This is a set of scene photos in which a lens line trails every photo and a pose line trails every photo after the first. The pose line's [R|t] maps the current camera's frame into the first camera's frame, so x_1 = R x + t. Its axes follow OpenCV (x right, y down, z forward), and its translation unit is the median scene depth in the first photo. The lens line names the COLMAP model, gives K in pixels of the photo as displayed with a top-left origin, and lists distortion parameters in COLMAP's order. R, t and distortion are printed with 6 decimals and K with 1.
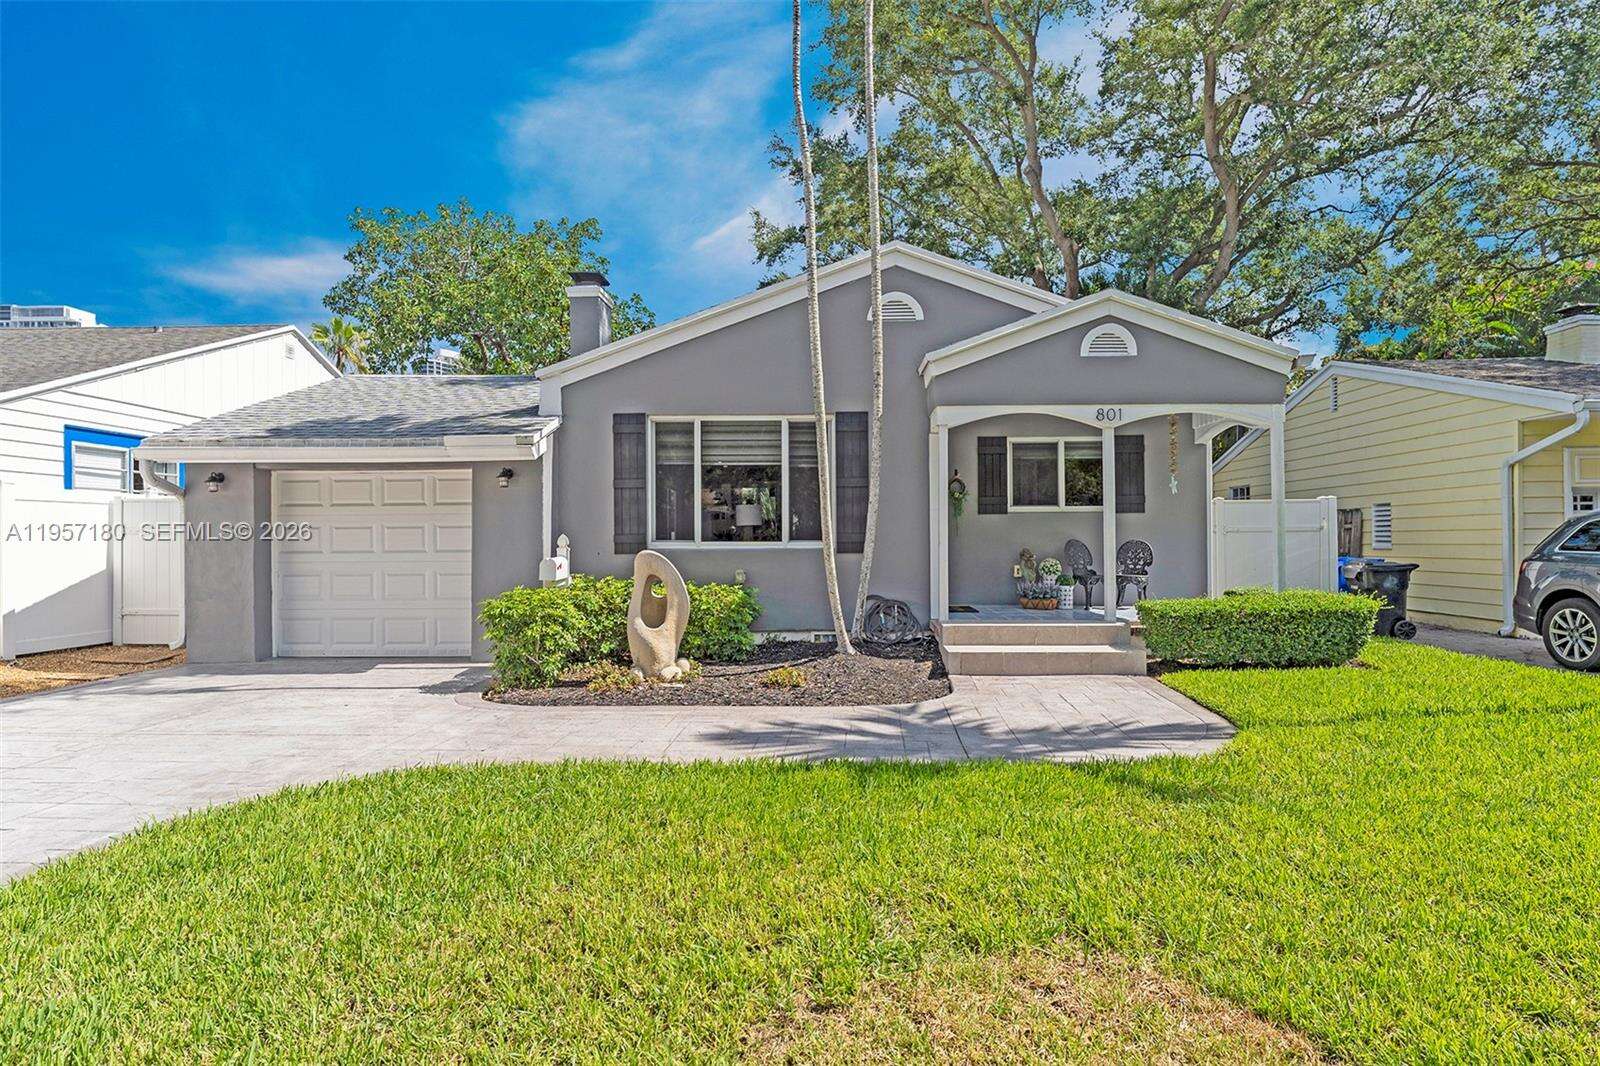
lens RADIAL K [[804.0, 0, 787.6], [0, 804.0, 533.3], [0, 0, 1]] dist [0.000331, 0.000318]
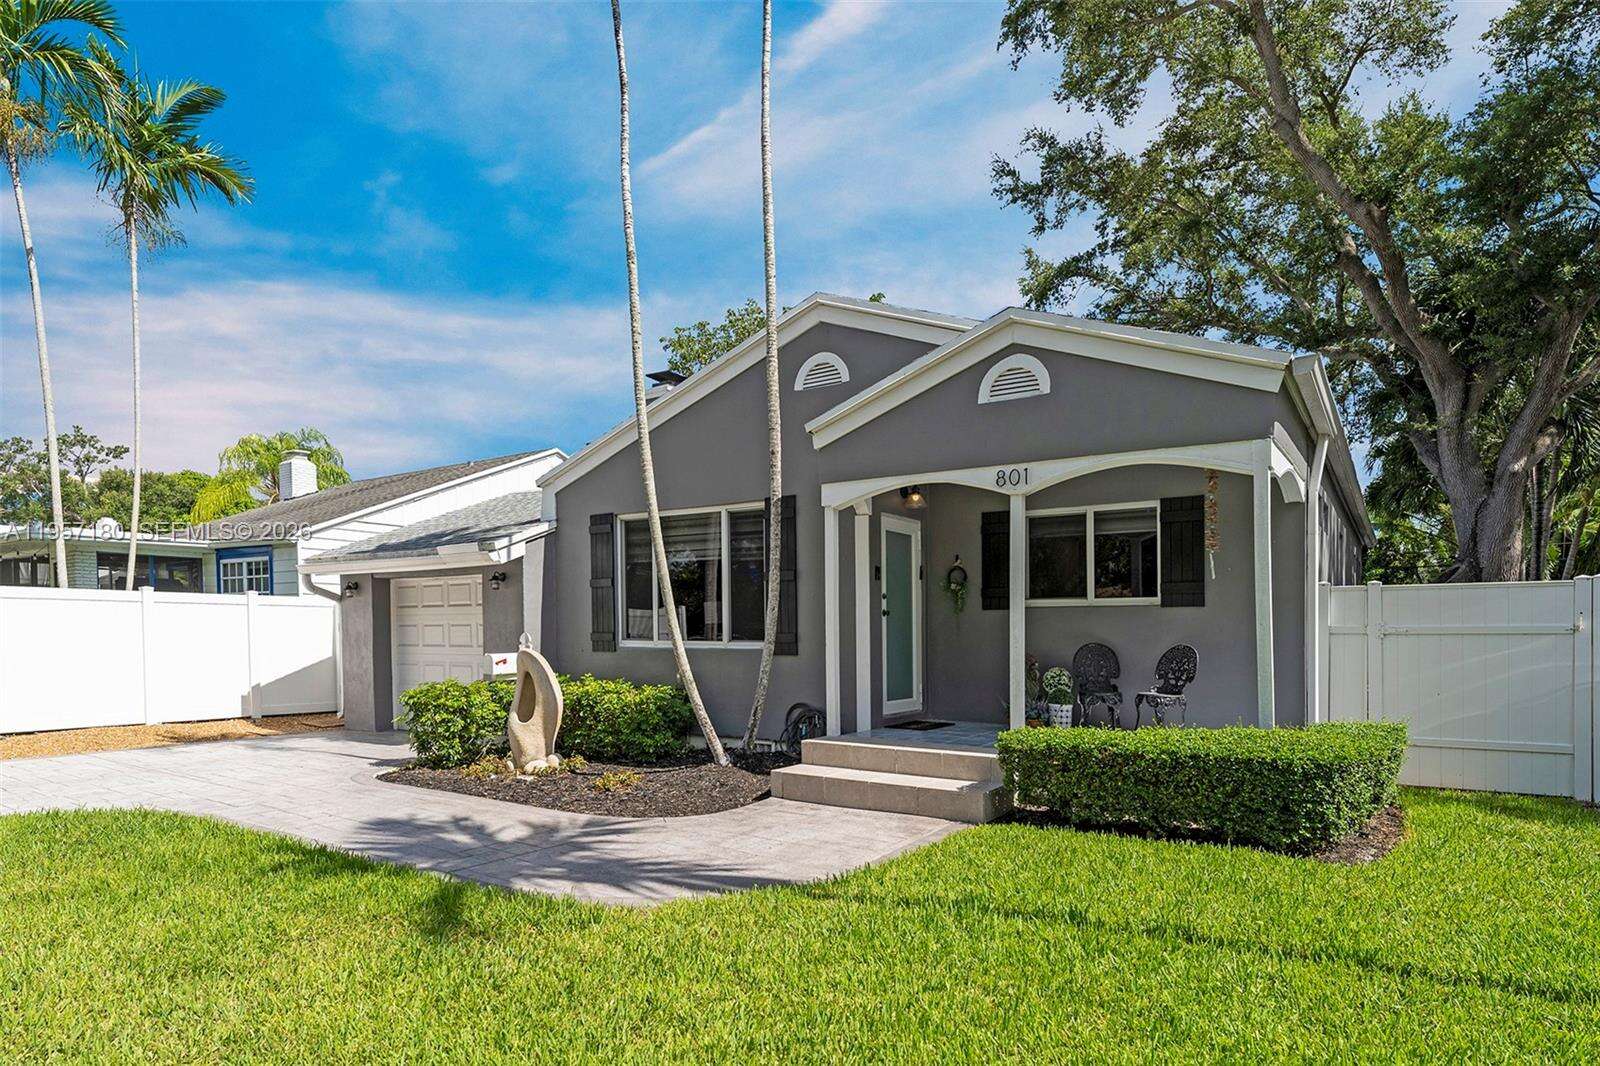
lens RADIAL K [[890.2, 0, 810.8], [0, 890.2, 661.4], [0, 0, 1]] dist [-0.013507, 0.001454]
pose [[0.847156, 0.024099, -0.530798, 0.636608], [-0.003578, 0.999207, 0.039656, -0.007894], [0.531333, -0.031696, 0.846570, 0.179661]]
